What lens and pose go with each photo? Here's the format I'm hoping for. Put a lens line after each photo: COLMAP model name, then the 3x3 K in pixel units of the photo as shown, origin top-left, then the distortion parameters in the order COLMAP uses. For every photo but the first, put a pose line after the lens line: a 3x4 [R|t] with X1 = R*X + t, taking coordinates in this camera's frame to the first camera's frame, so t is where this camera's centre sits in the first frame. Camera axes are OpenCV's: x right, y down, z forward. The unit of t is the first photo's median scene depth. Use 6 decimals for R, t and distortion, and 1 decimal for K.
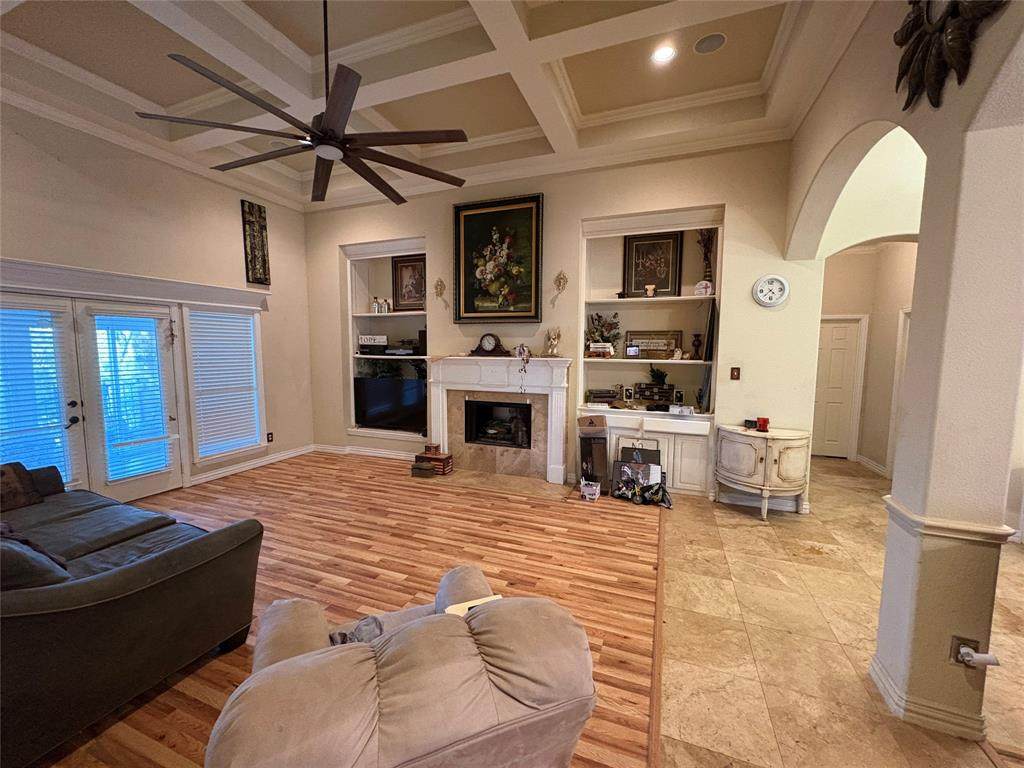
lens RADIAL K [[405.2, 0, 512.0], [0, 405.2, 384.0], [0, 0, 1]] dist [-0.000550, 0.000136]
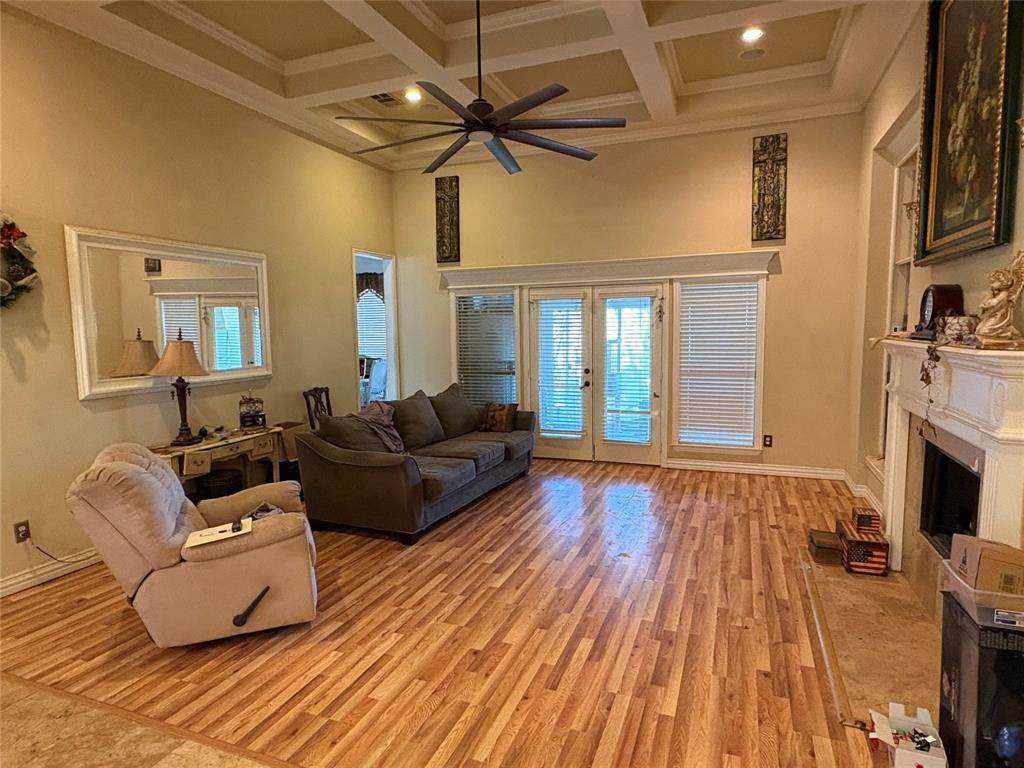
lens RADIAL K [[595.3, 0, 512.0], [0, 595.3, 384.0], [0, 0, 1]] dist [0.001320, 0.000887]
pose [[-0.004999, 0.092808, -0.995671, 0.633757], [-0.071705, 0.993088, 0.092927, -0.055007], [0.997413, 0.071859, 0.001691, 0.640963]]
